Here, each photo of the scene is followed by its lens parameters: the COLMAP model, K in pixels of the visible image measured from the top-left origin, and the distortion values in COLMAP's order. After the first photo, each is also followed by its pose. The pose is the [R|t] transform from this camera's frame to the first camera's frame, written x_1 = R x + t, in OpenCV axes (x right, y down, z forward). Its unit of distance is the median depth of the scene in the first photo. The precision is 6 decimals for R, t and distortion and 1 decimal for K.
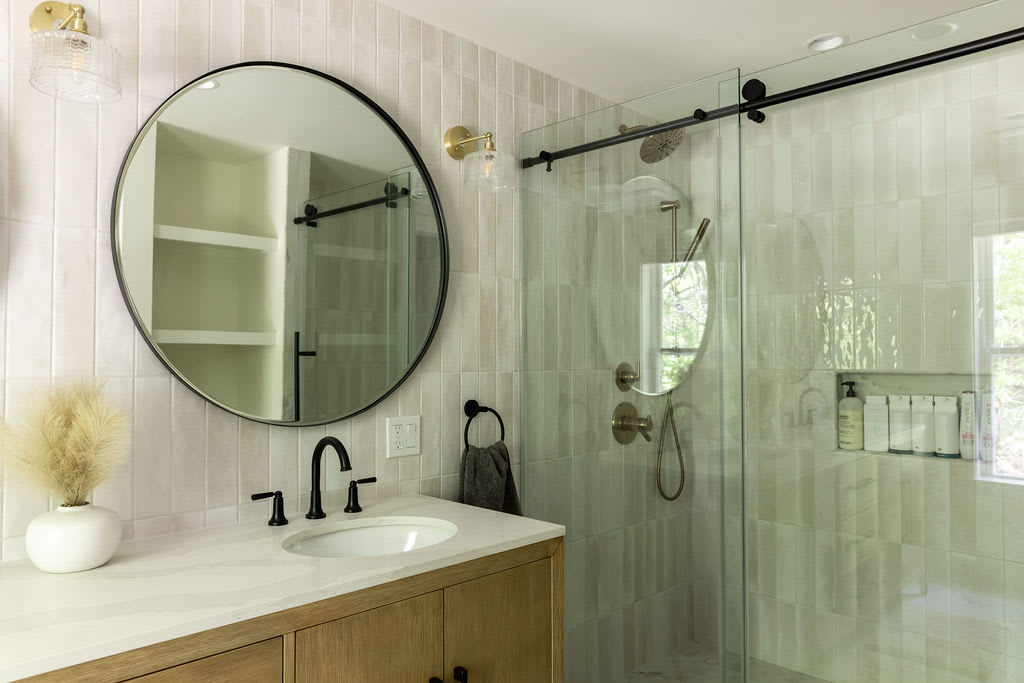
lens RADIAL K [[718.0, 0, 512.8], [0, 718.0, 342.6], [0, 0, 1]] dist [-0.004606, 0.000689]
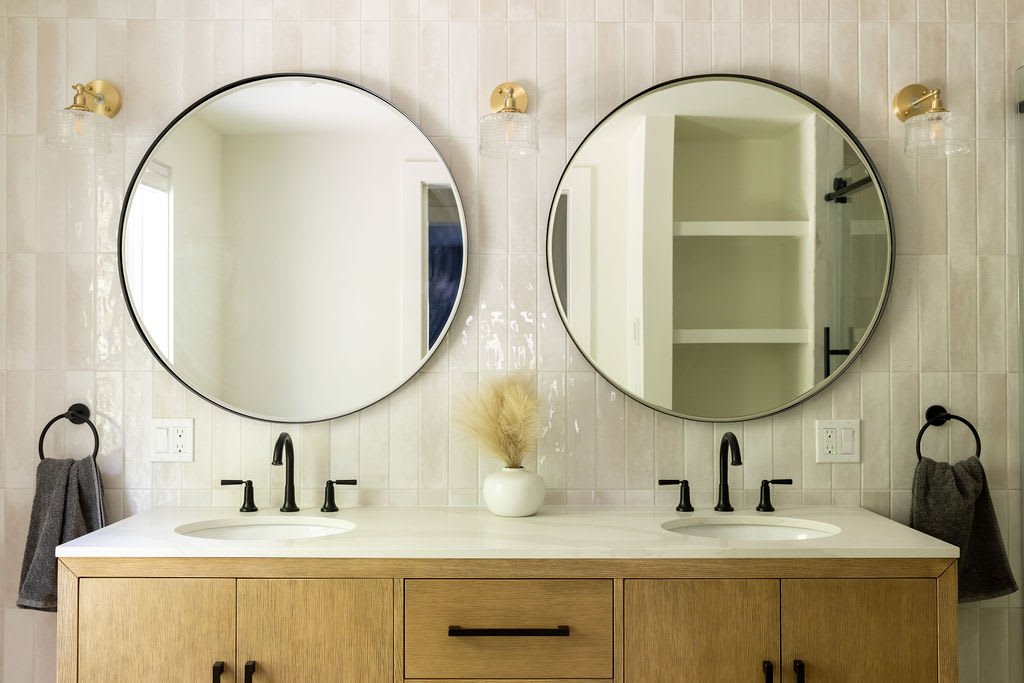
lens RADIAL K [[1022.1, 0, 511.3], [0, 1022.1, 343.3], [0, 0, 1]] dist [0.016142, 0.000000]
pose [[0.703273, -0.013487, -0.710792, 0.469733], [0.017074, 0.999852, -0.002078, 0.001086], [0.710715, -0.010675, 0.703399, -0.209215]]
